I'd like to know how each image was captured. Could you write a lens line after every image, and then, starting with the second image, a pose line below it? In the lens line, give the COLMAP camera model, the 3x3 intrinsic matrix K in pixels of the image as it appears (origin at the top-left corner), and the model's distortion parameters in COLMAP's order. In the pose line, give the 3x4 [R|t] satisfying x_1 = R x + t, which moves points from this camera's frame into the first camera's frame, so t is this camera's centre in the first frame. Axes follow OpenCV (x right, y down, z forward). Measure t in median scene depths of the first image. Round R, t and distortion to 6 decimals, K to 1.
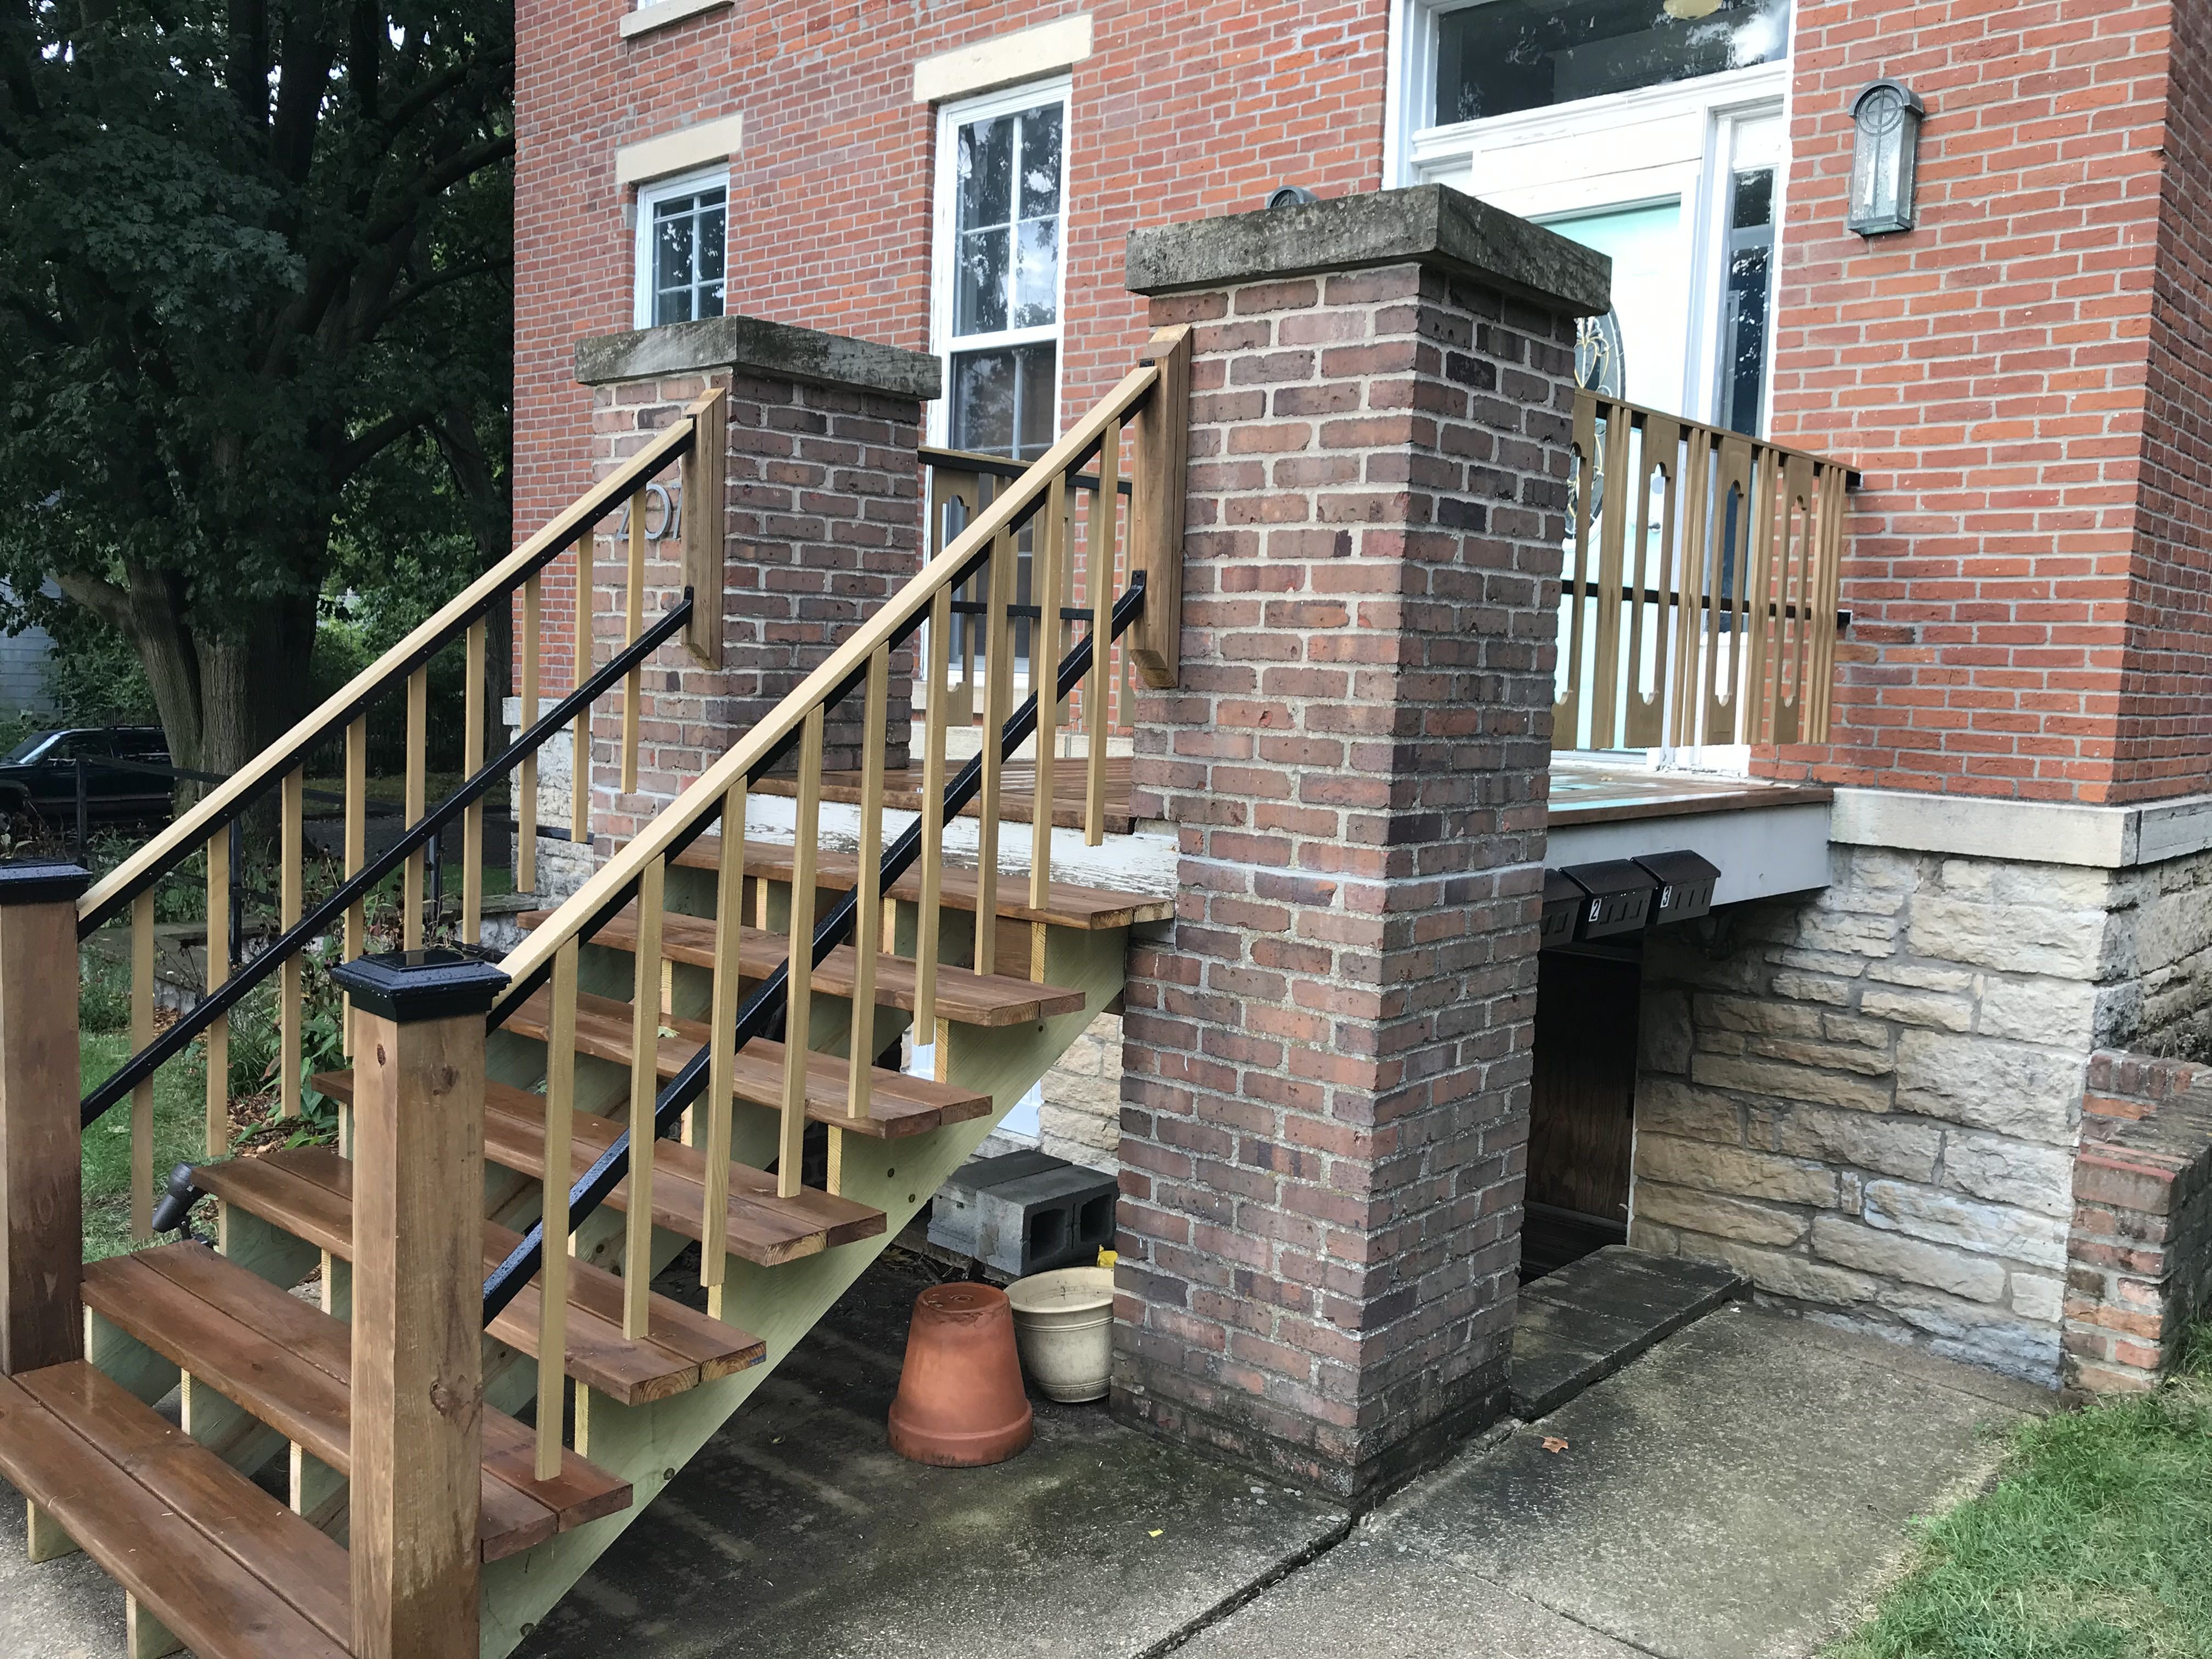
lens RADIAL K [[1822.9, 0, 1092.5], [0, 1822.9, 817.3], [0, 0, 1]] dist [0.011450, 0.021395]
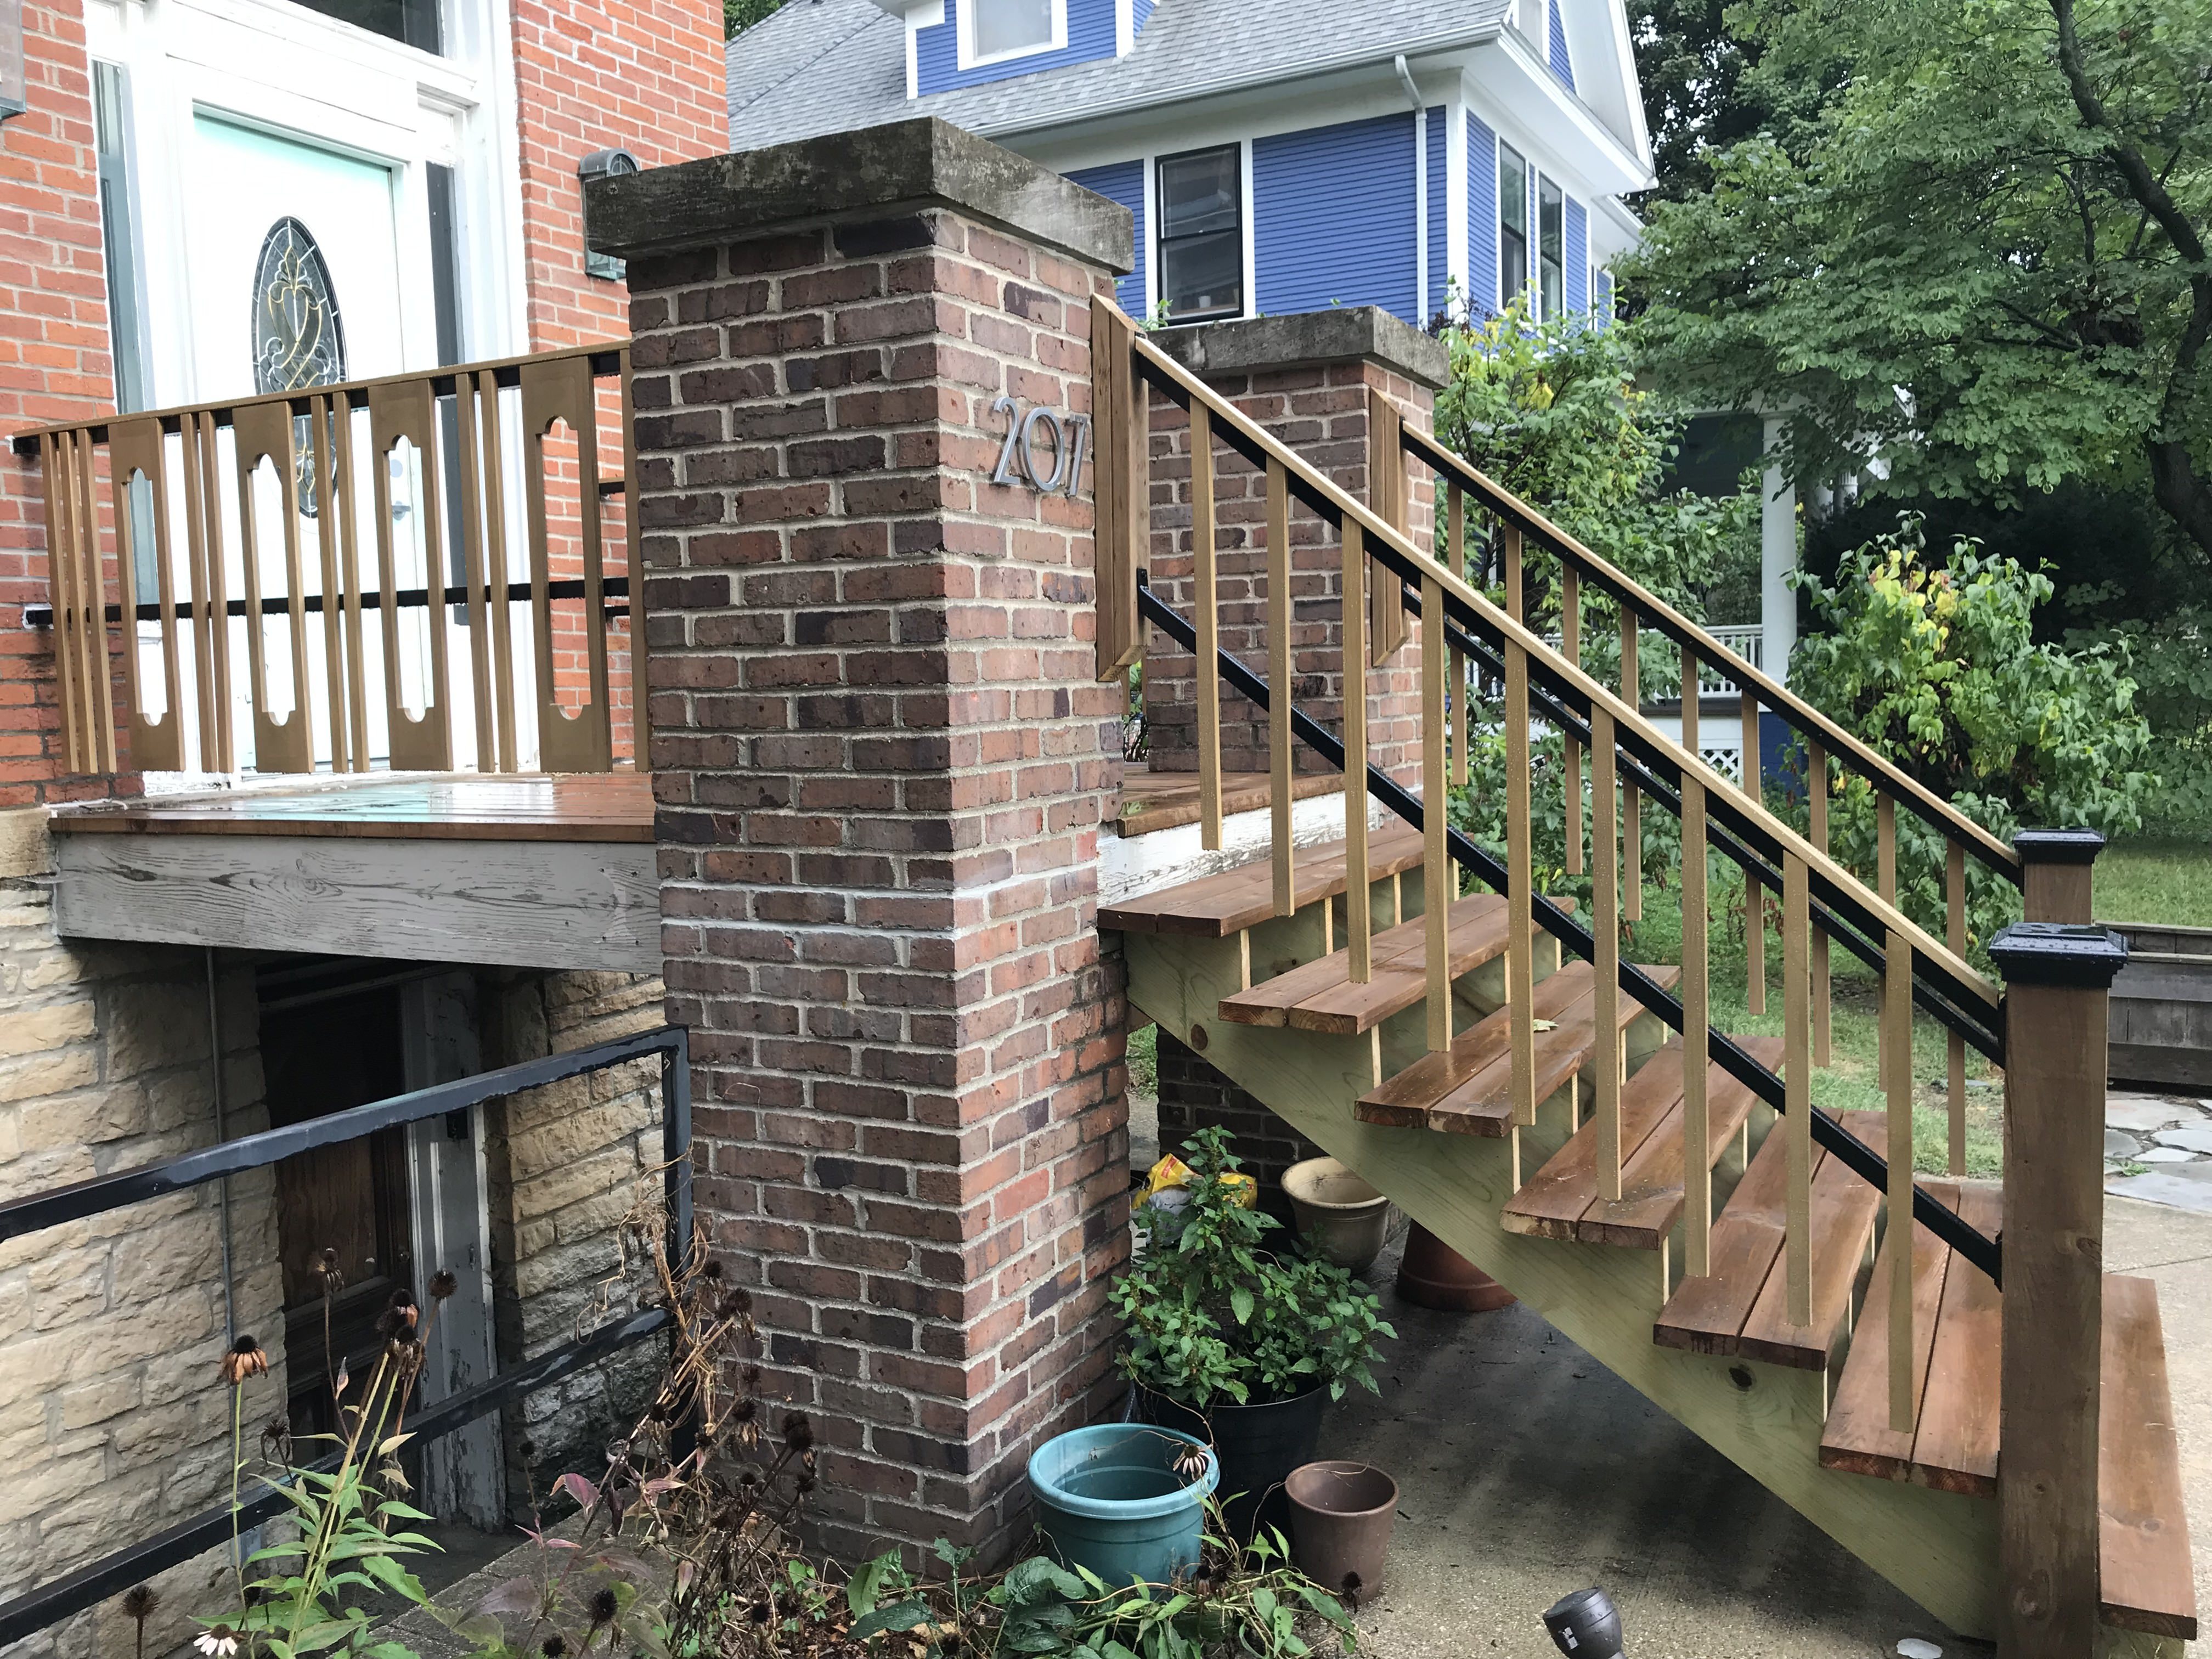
lens RADIAL K [[1822.9, 0, 1100.3], [0, 1822.9, 829.3], [0, 0, 1]] dist [0.011450, 0.021395]
pose [[-0.253359, -0.111018, 0.960981, -1.166748], [0.102801, 0.984678, 0.140858, -0.159552], [-0.961895, 0.134478, -0.238064, 1.504162]]
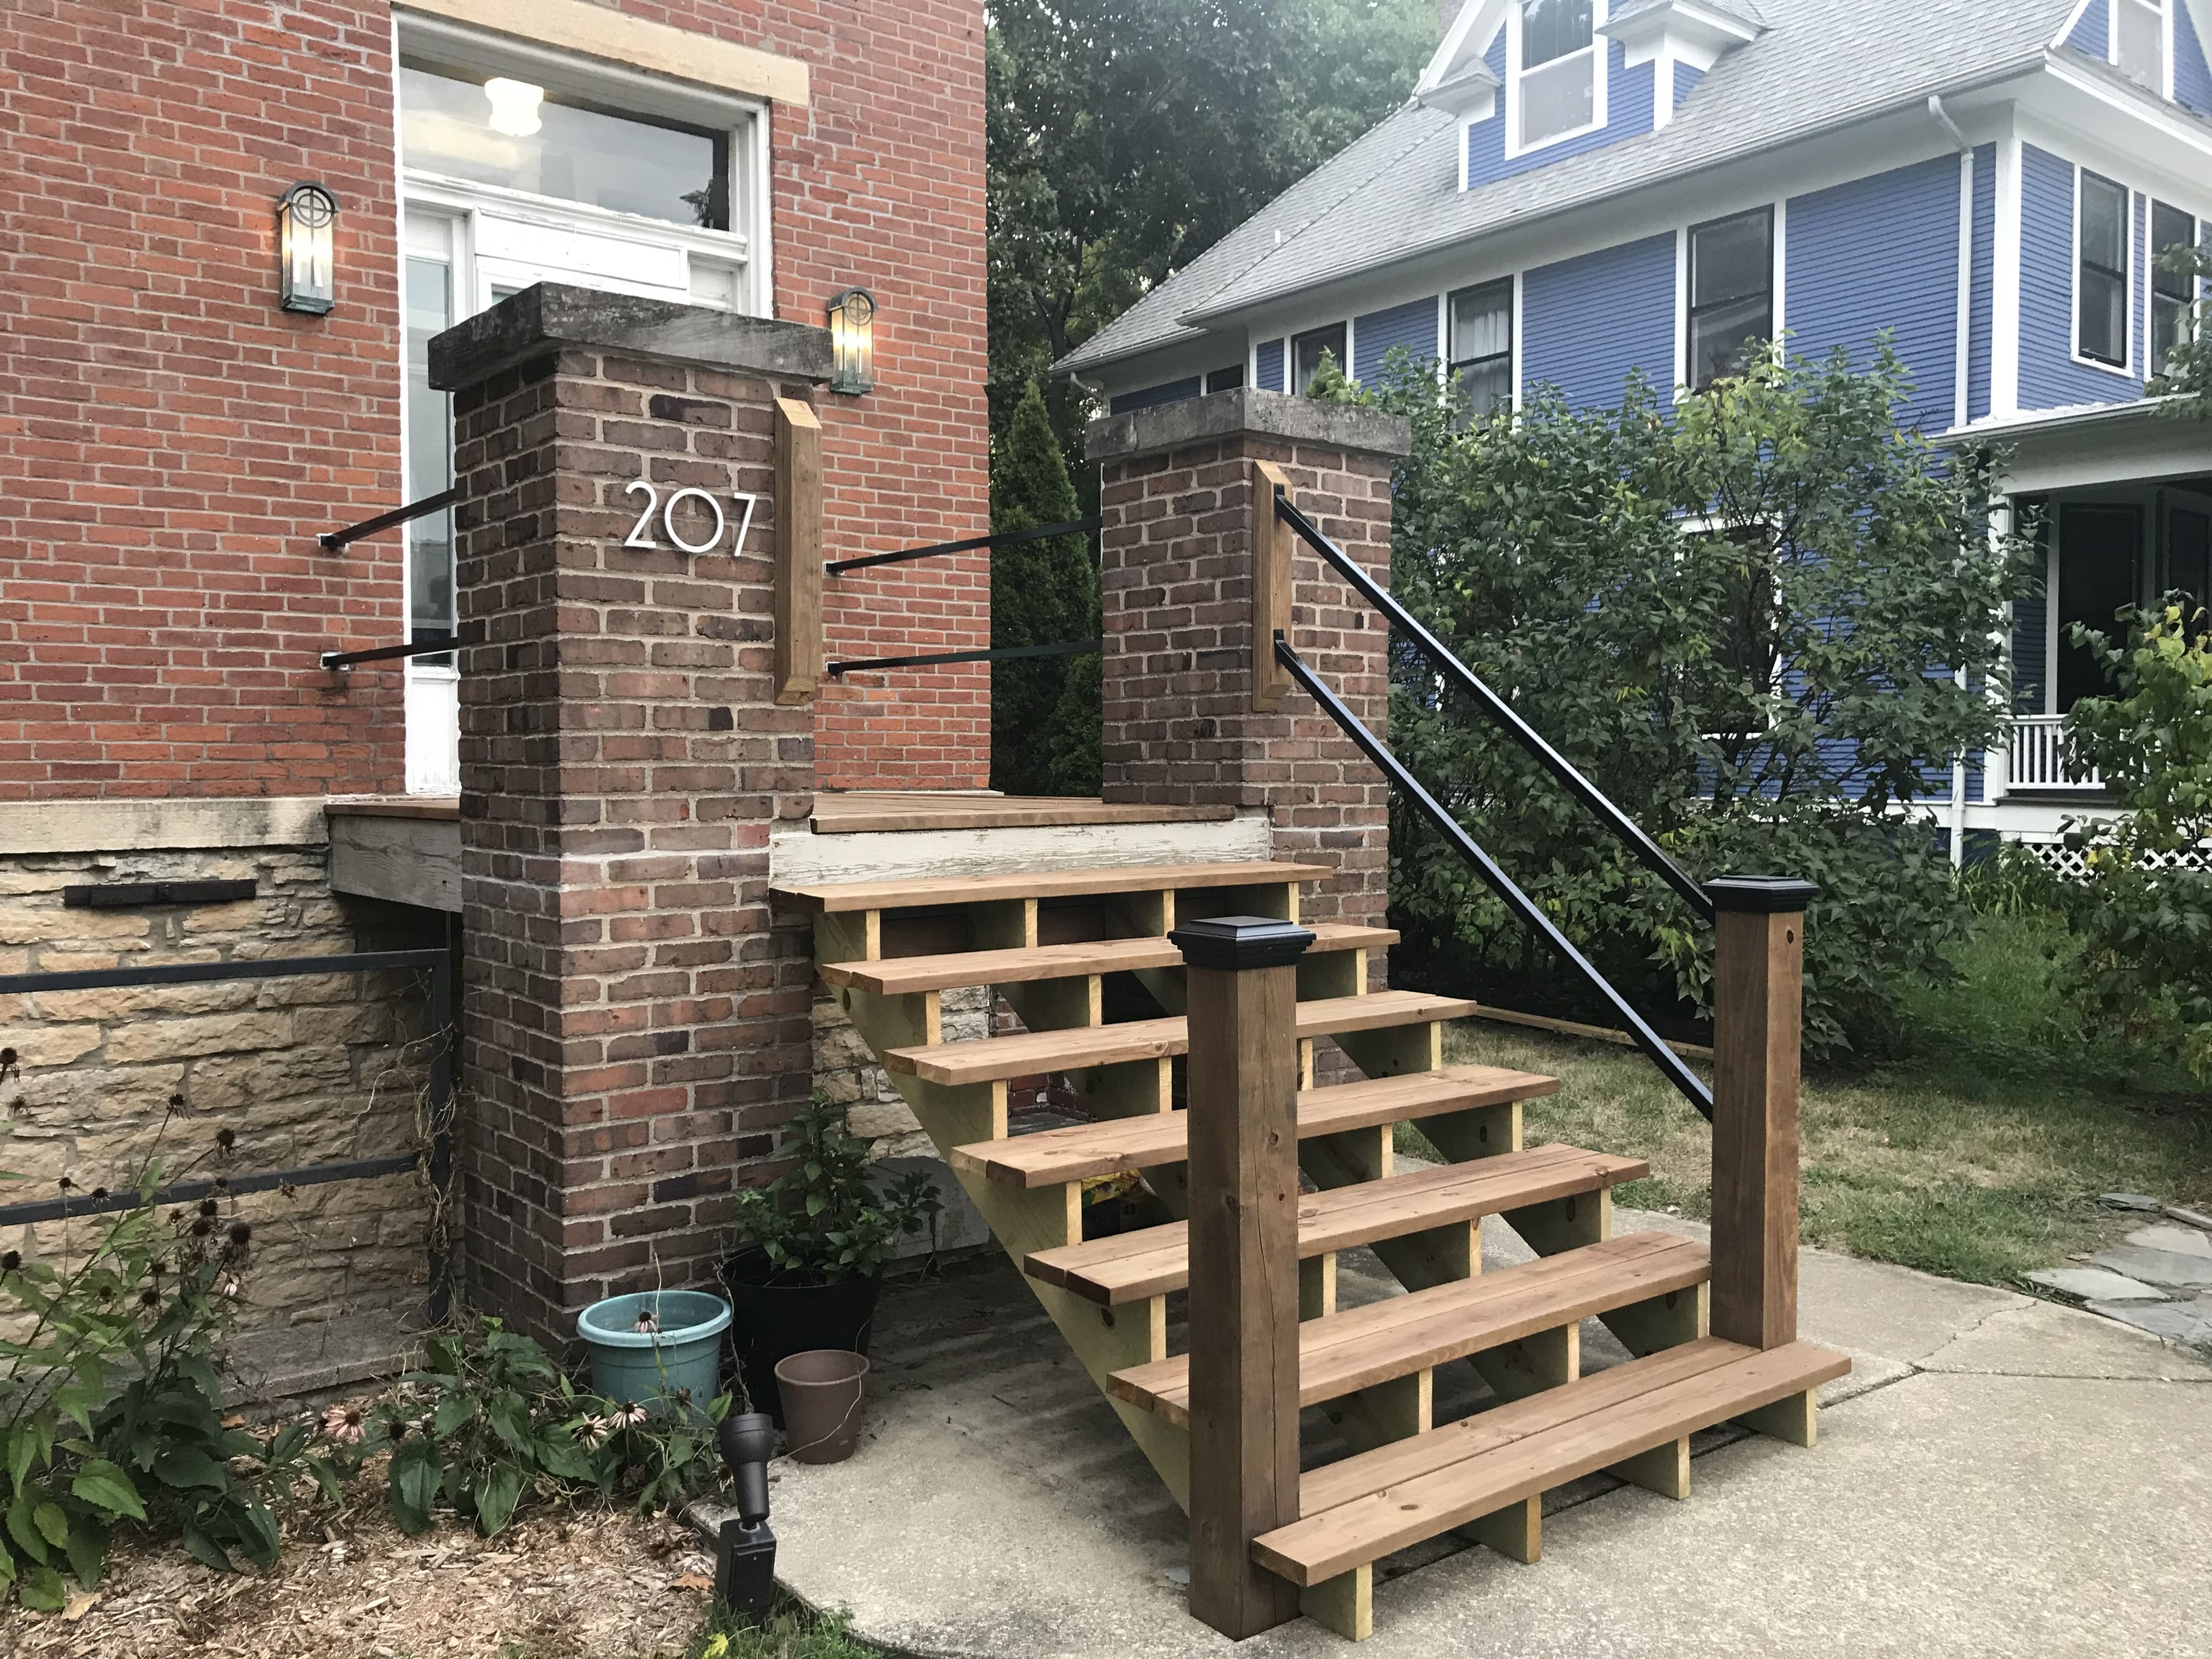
lens RADIAL K [[1822.9, 0, 1101.2], [0, 1822.9, 828.0], [0, 0, 1]] dist [0.011450, 0.021395]
pose [[0.160434, -0.068910, 0.984638, -1.376199], [0.092269, 0.994239, 0.054548, -0.070085], [-0.982724, 0.082100, 0.165868, 0.889891]]
